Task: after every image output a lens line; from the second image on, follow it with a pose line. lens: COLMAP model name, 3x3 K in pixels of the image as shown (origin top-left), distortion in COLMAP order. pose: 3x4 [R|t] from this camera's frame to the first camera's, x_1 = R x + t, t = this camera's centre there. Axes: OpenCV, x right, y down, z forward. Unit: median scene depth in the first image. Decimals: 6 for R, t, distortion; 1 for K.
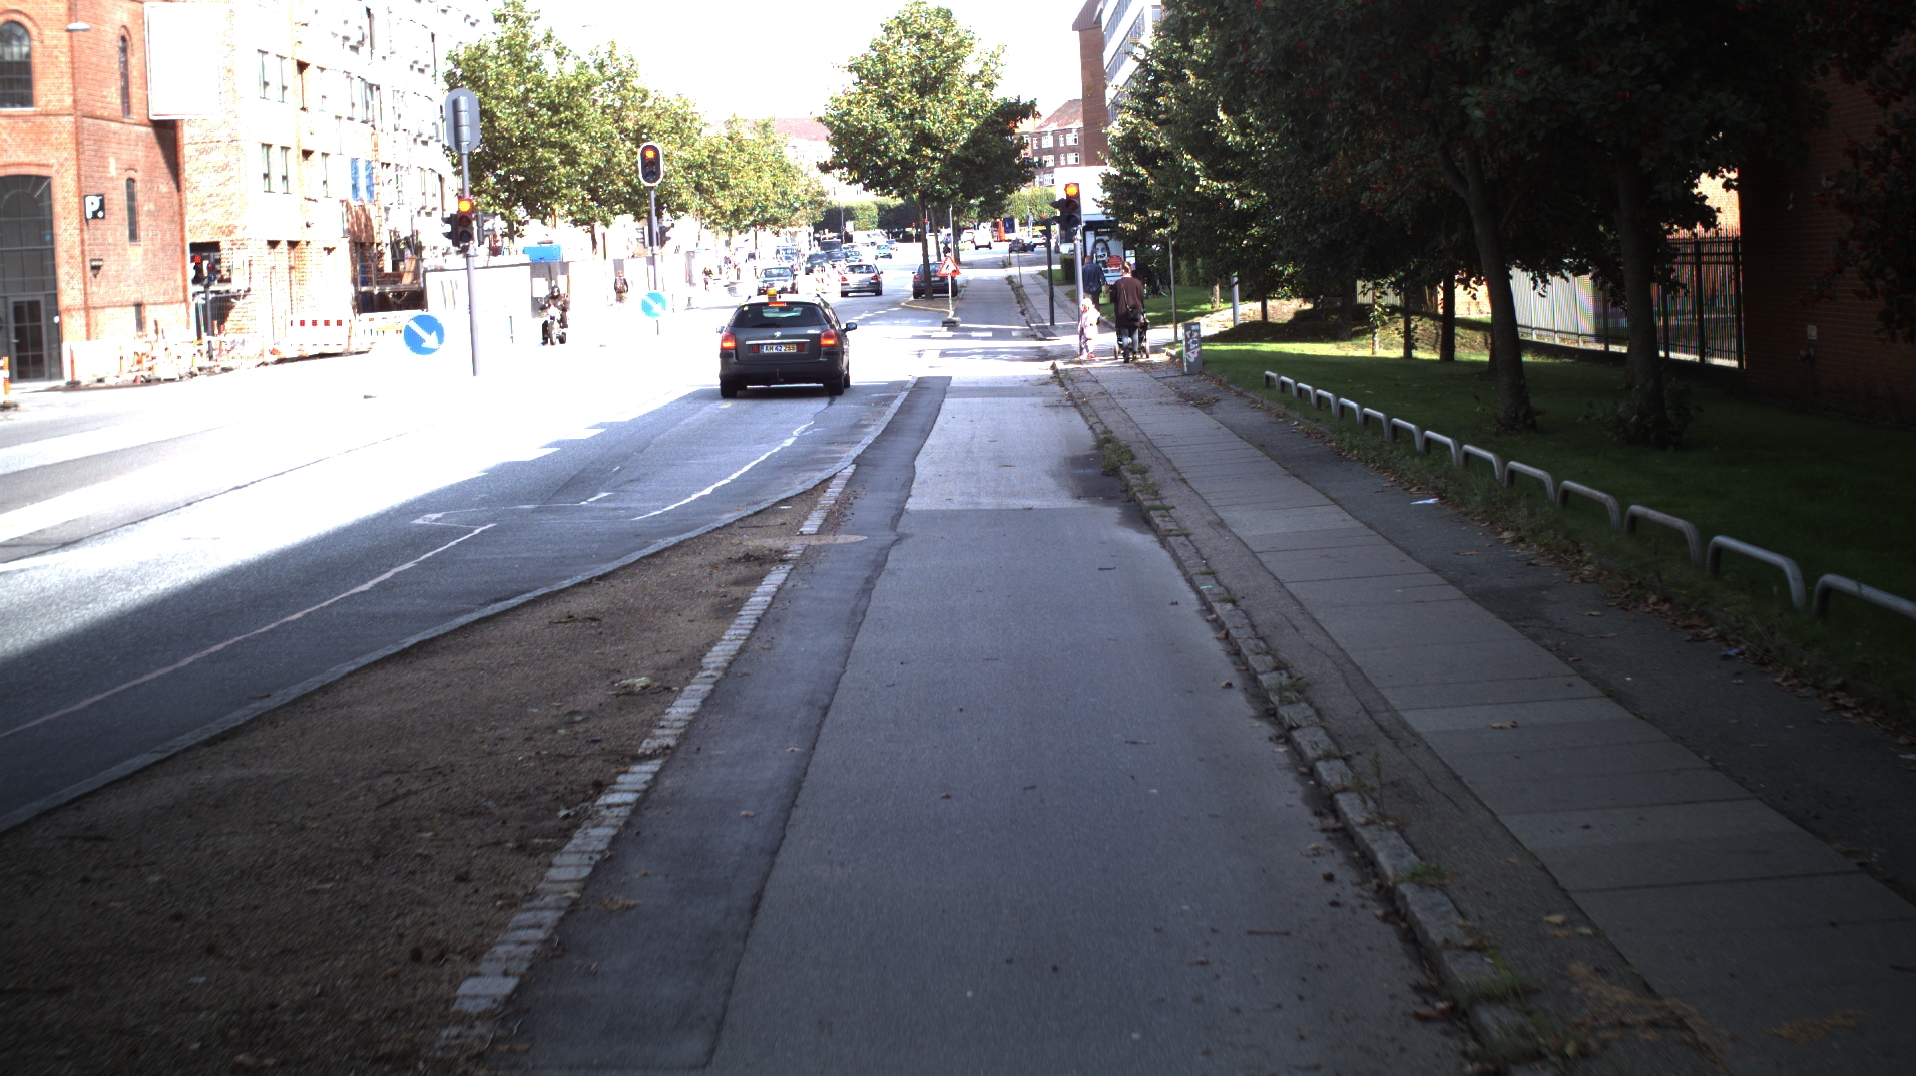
lens RADIAL K [[3499.5, 0, 947.5], [0, 3499.5, 523.7], [0, 0, 1]] dist [-0.267543, 0.000000]
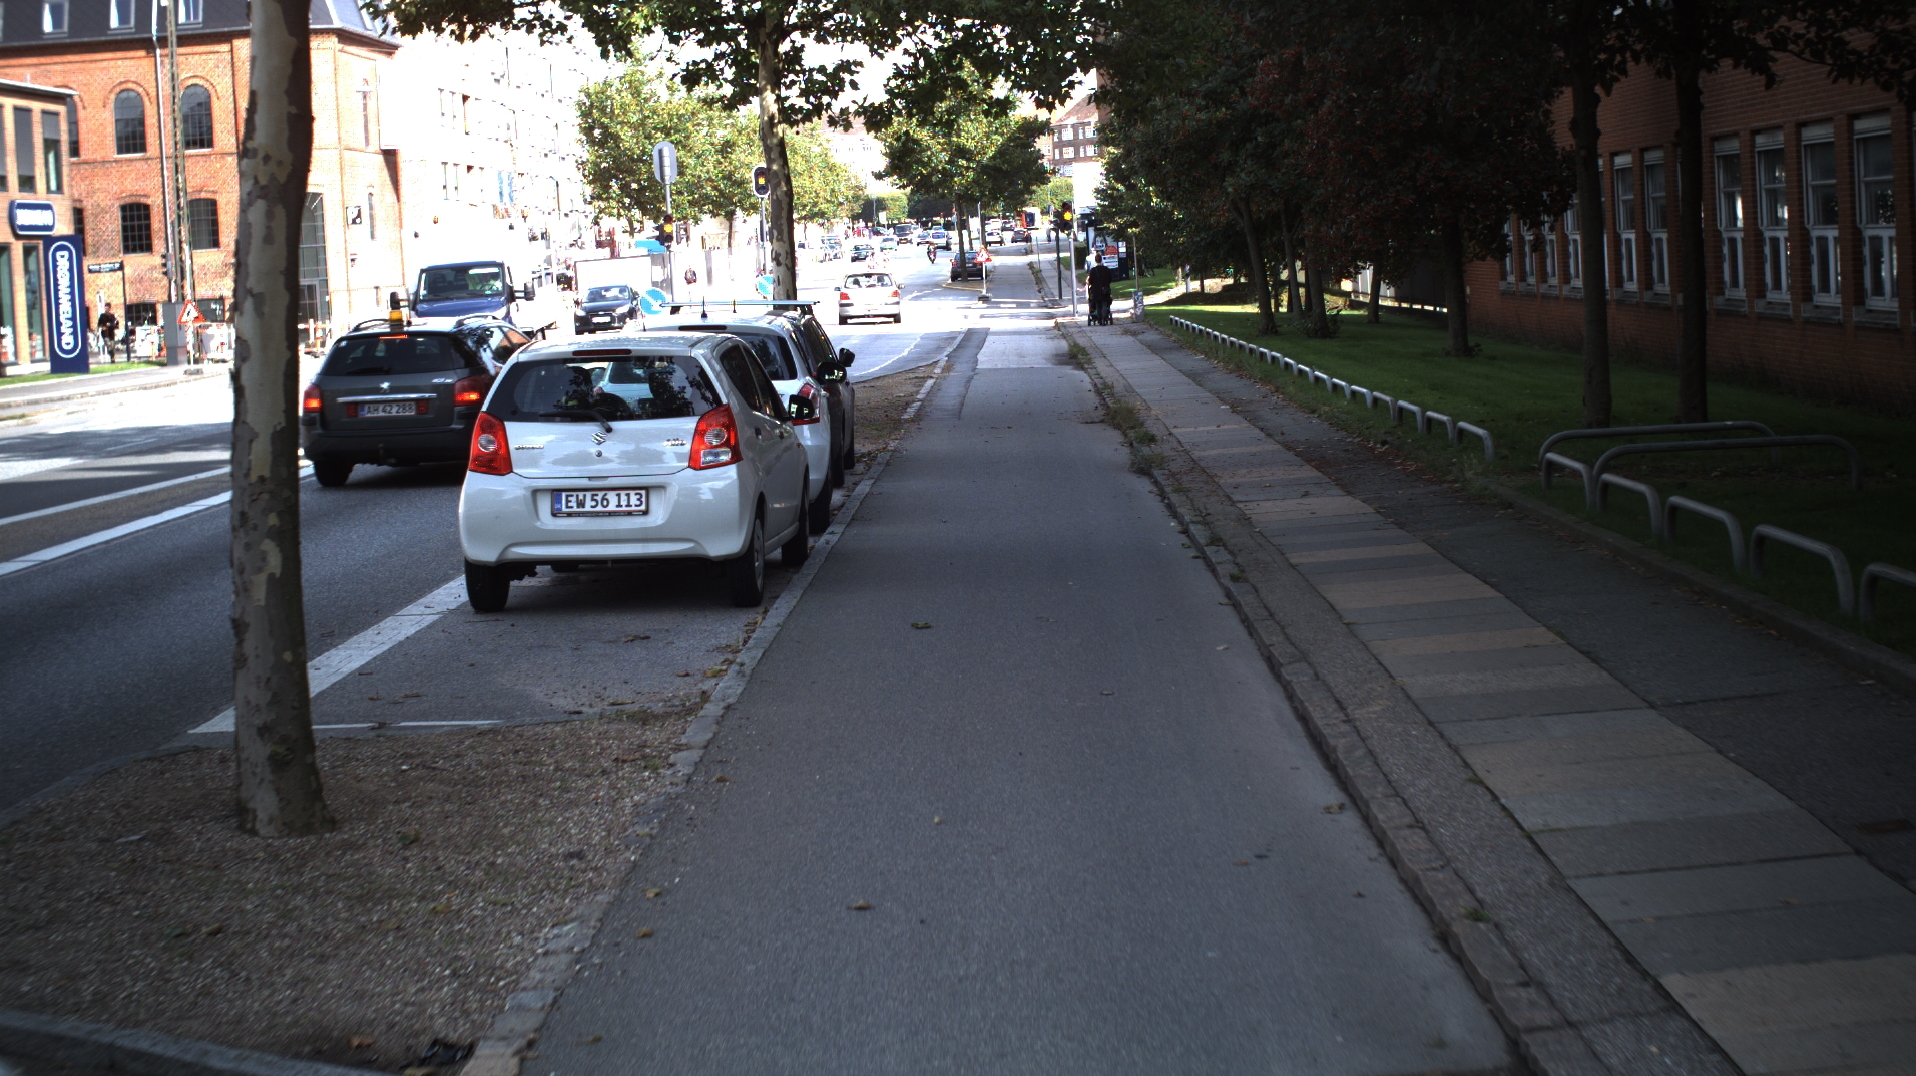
lens RADIAL K [[3499.5, 0, 961.2], [0, 3499.5, 541.2], [0, 0, 1]] dist [-0.267543, 0.000000]
pose [[0.999974, -0.006428, -0.003408, -0.003227], [0.006458, 0.999940, 0.008860, 0.018374], [0.003351, -0.008882, 0.999955, -0.261061]]
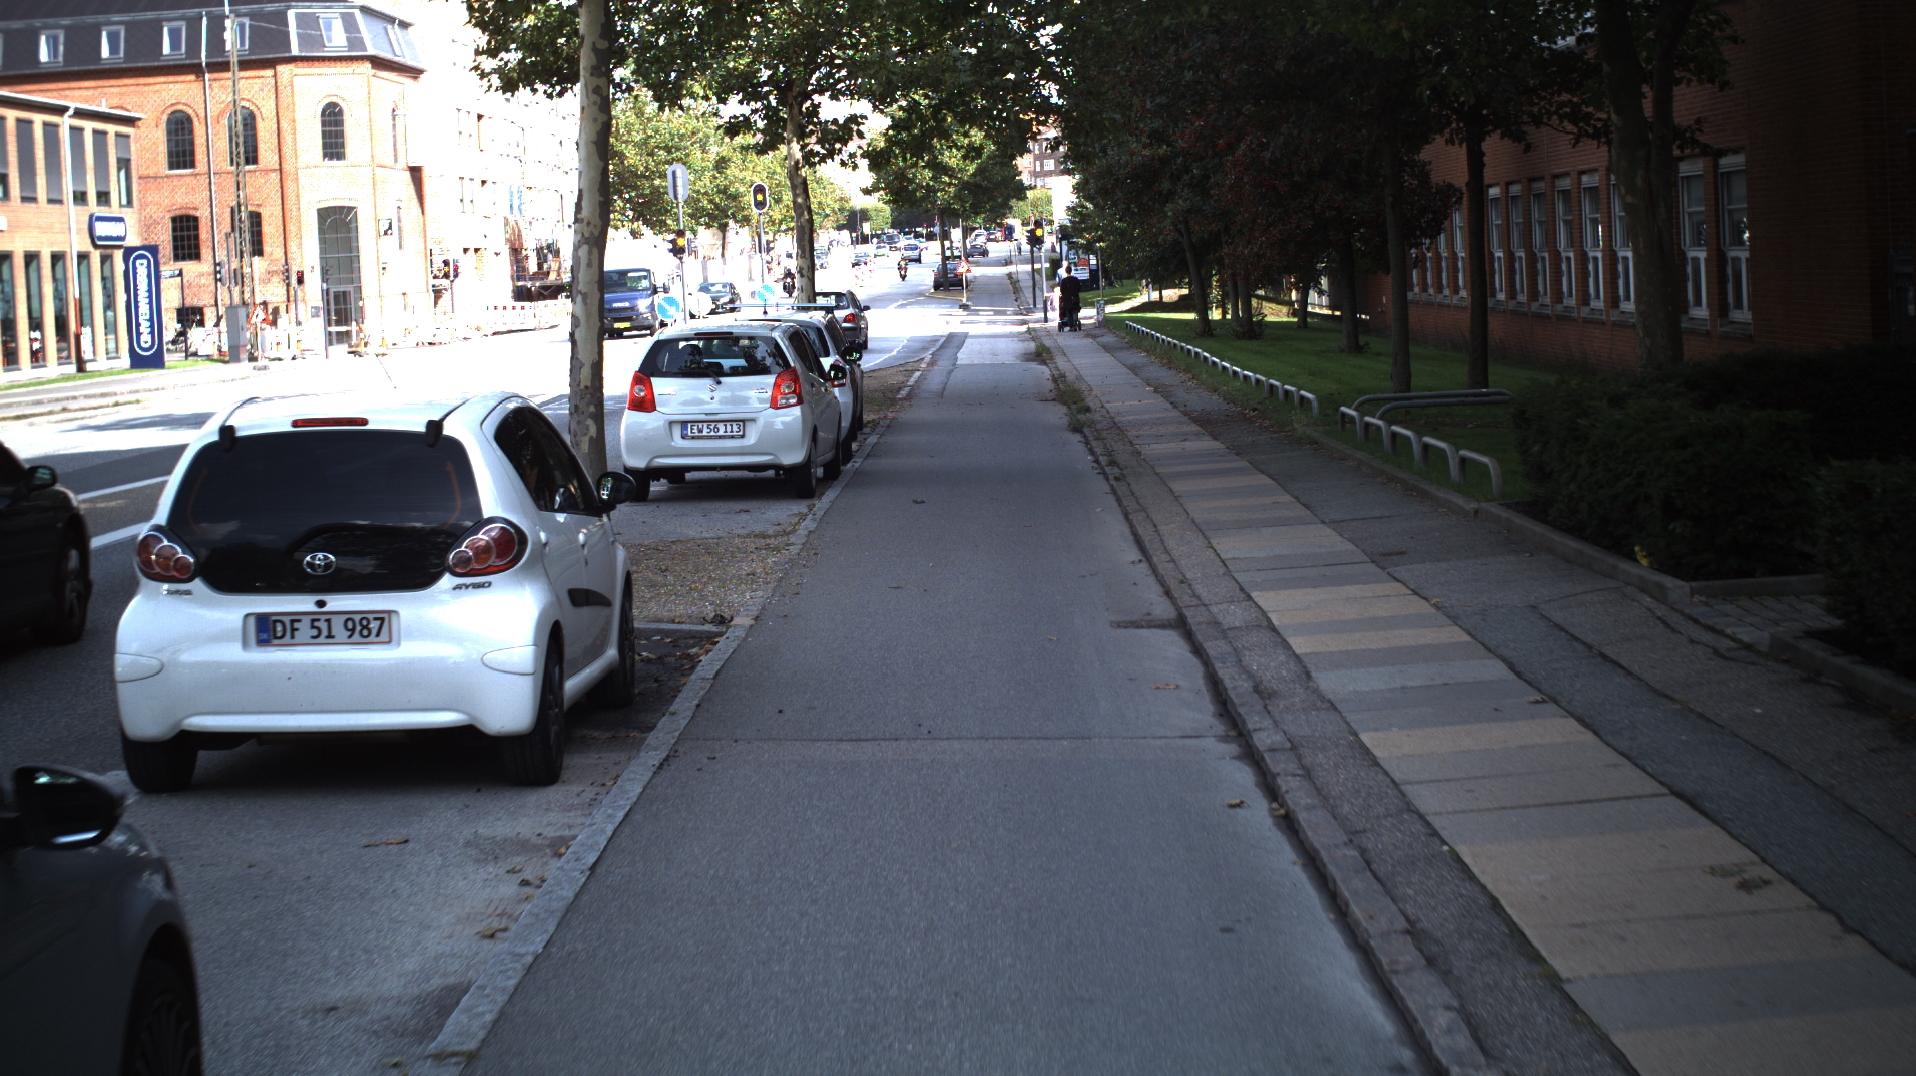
lens RADIAL K [[3499.5, 0, 965.0], [0, 3499.5, 553.1], [0, 0, 1]] dist [-0.267543, 0.000000]
pose [[0.999992, -0.002265, 0.003238, -0.003083], [0.002234, 0.999952, 0.009539, 0.024196], [-0.003260, -0.009532, 0.999949, -0.348550]]
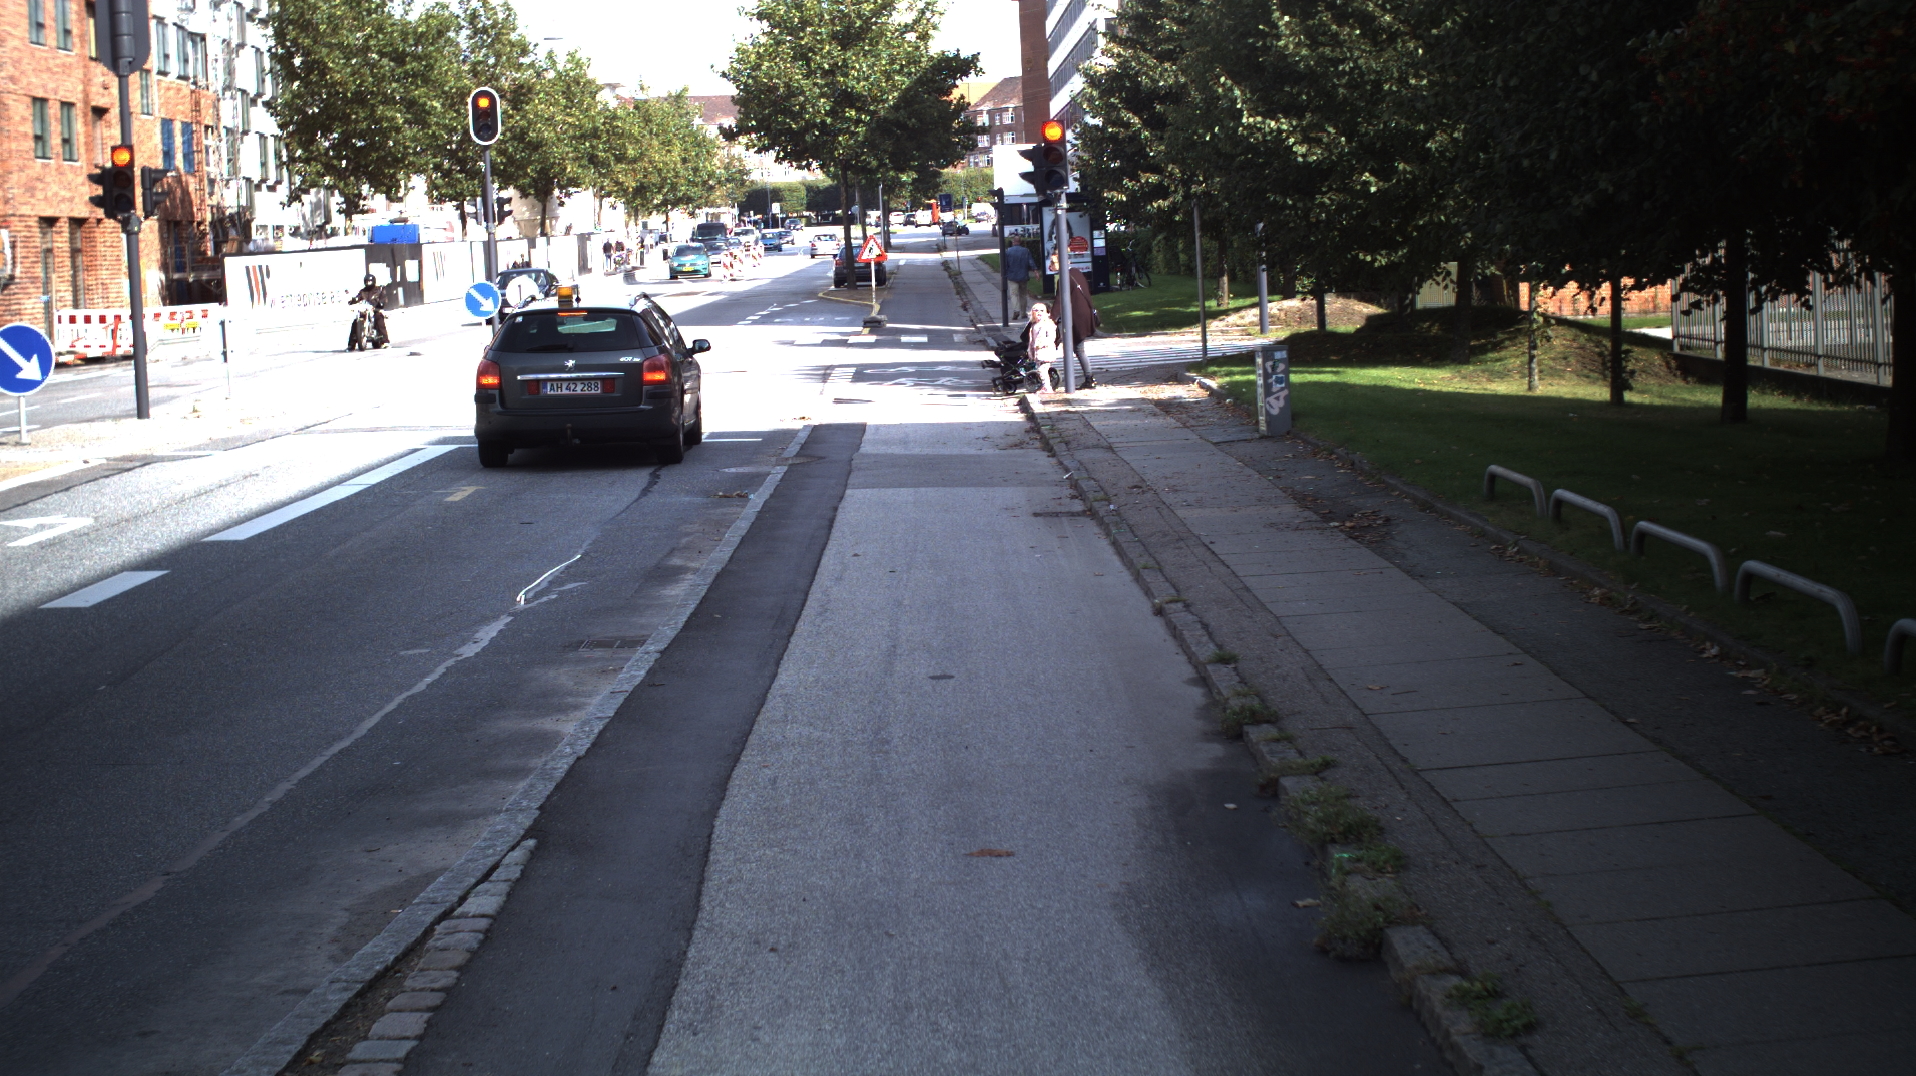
lens RADIAL K [[3499.5, 0, 975.0], [0, 3499.5, 541.9], [0, 0, 1]] dist [-0.267543, 0.000000]
pose [[0.999628, 0.001487, 0.027241, 0.001732], [-0.001751, 0.999952, 0.009672, -0.012684], [-0.027225, -0.009716, 0.999582, 0.173794]]
